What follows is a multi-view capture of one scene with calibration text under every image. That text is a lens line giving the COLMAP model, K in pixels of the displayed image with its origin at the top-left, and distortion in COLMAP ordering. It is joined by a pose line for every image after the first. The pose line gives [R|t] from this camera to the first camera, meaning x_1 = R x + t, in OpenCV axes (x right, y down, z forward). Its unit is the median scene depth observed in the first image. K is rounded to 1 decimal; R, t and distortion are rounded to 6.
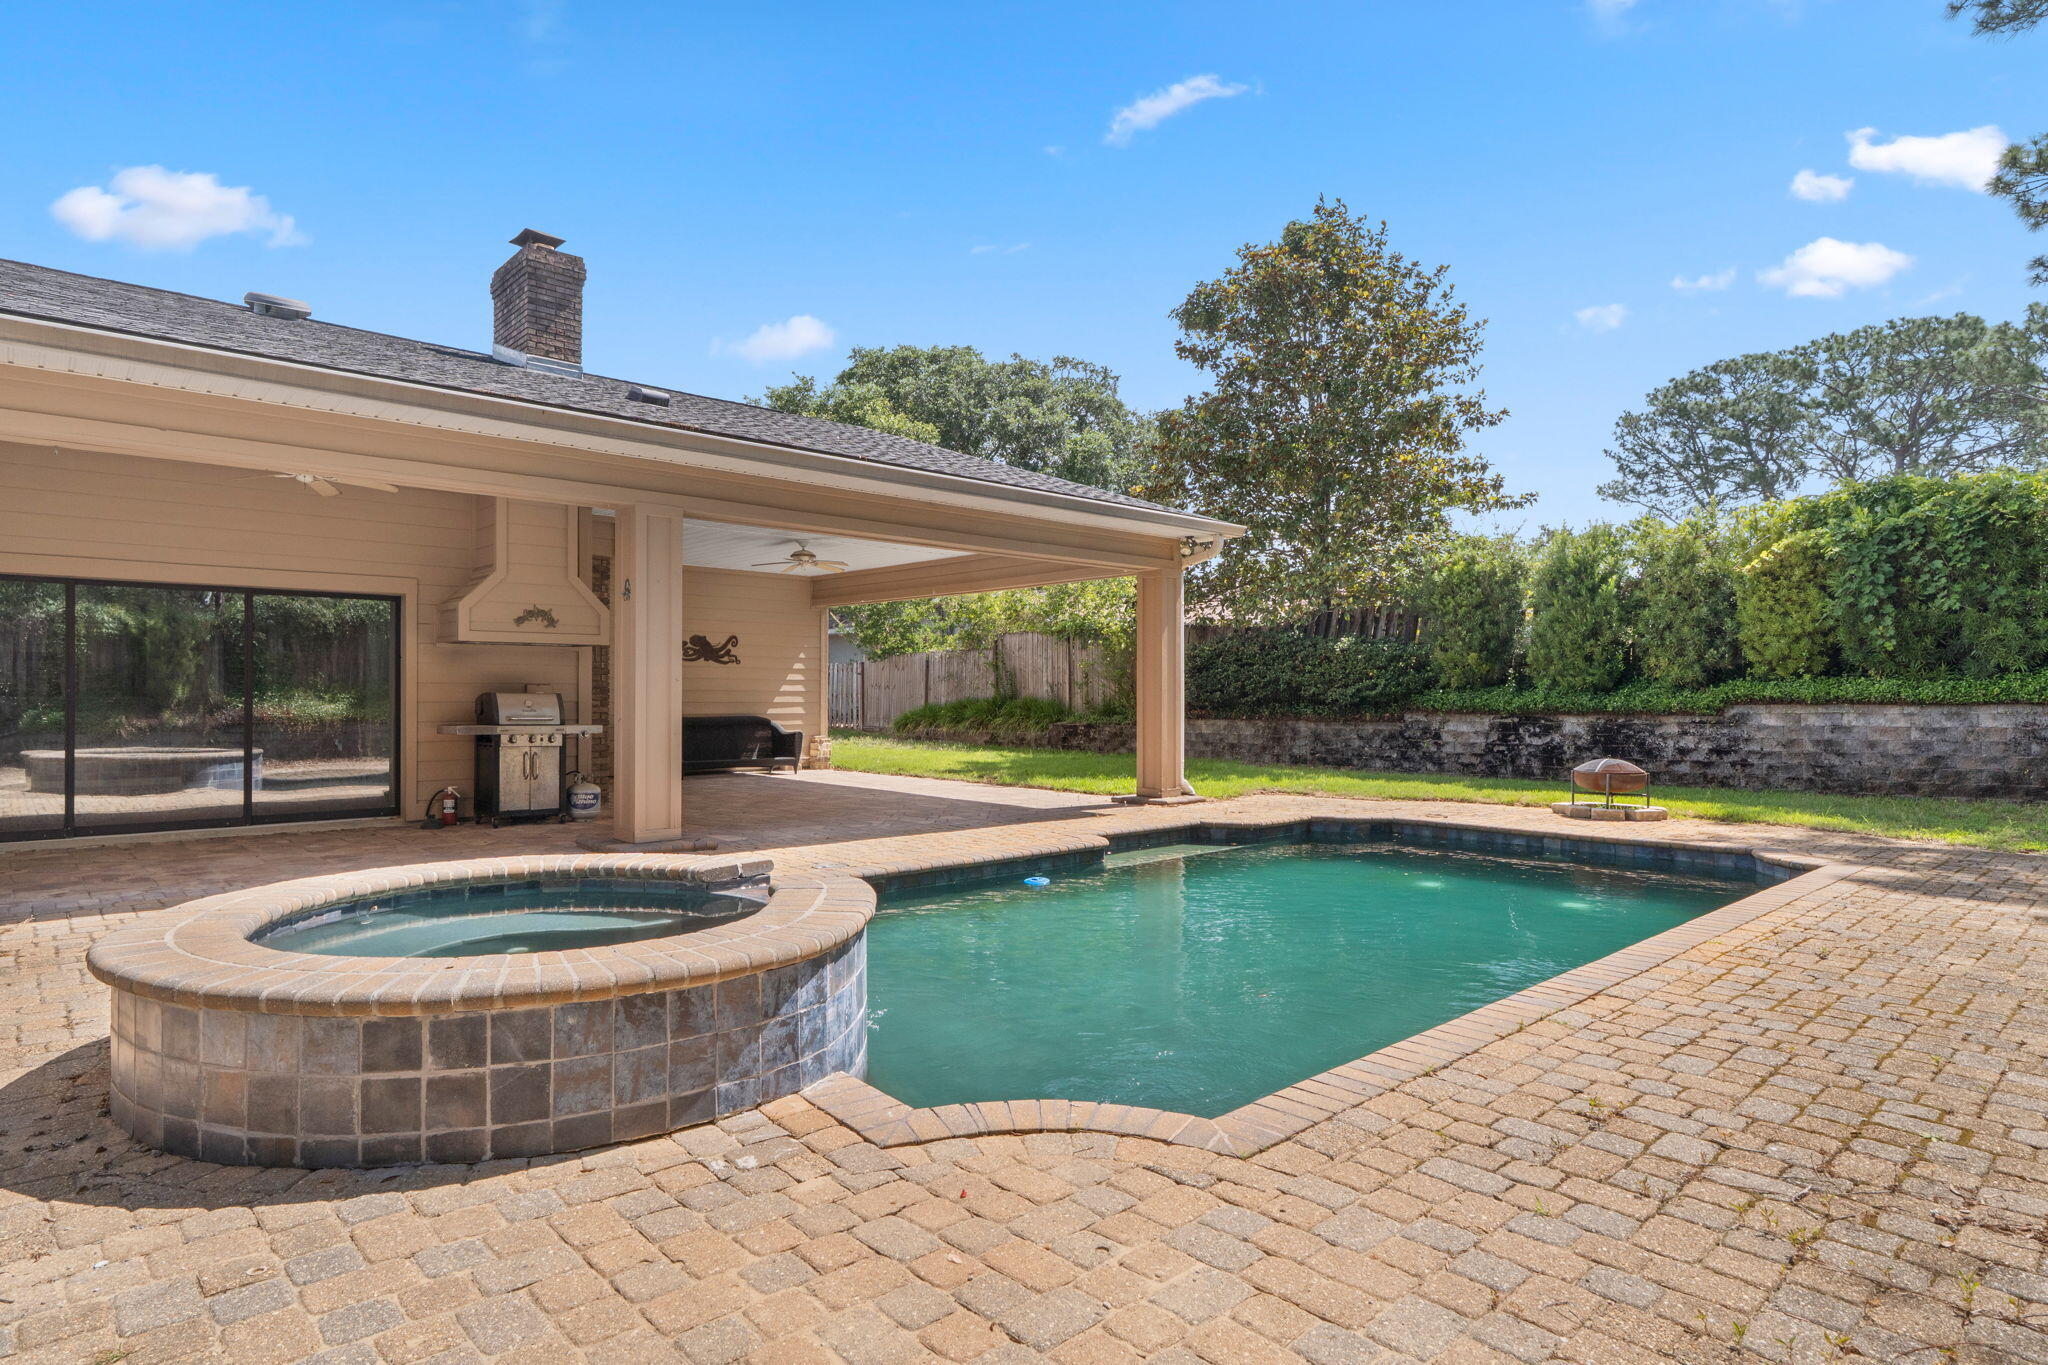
lens RADIAL K [[861.9, 0, 1026.4], [0, 861.9, 686.0], [0, 0, 1]] dist [0.000624, 0.000424]
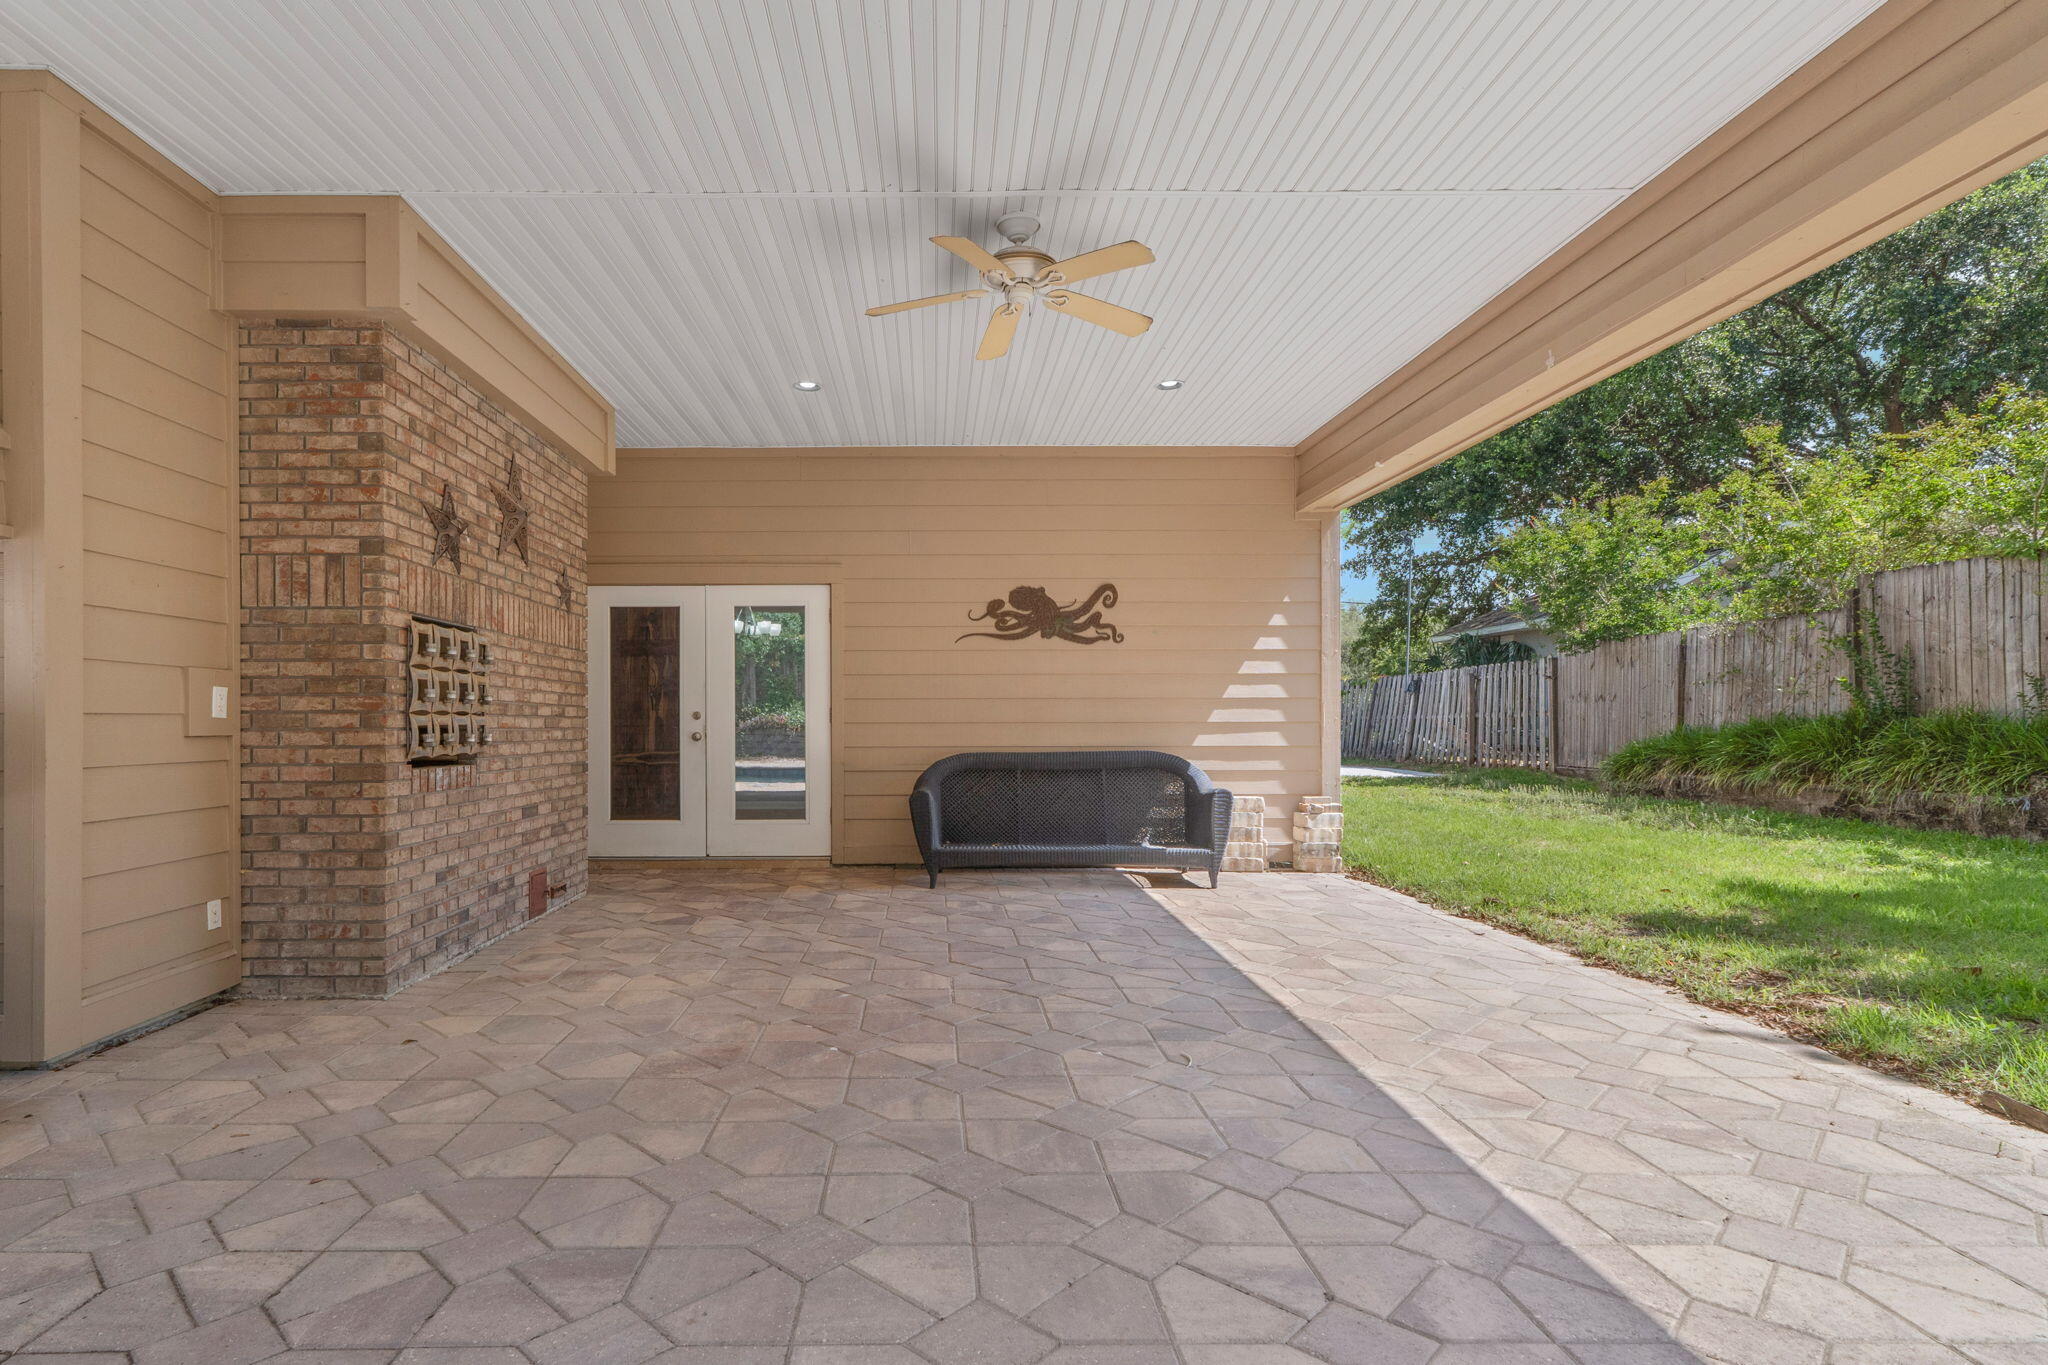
lens RADIAL K [[1015.2, 0, 968.3], [0, 1015.2, 720.5], [0, 0, 1]] dist [0.013045, 0.000490]
pose [[0.726684, -0.005026, -0.686954, -0.003643], [0.013838, 0.999877, 0.007323, 0.006740], [0.686833, -0.014827, 0.726664, 0.281661]]
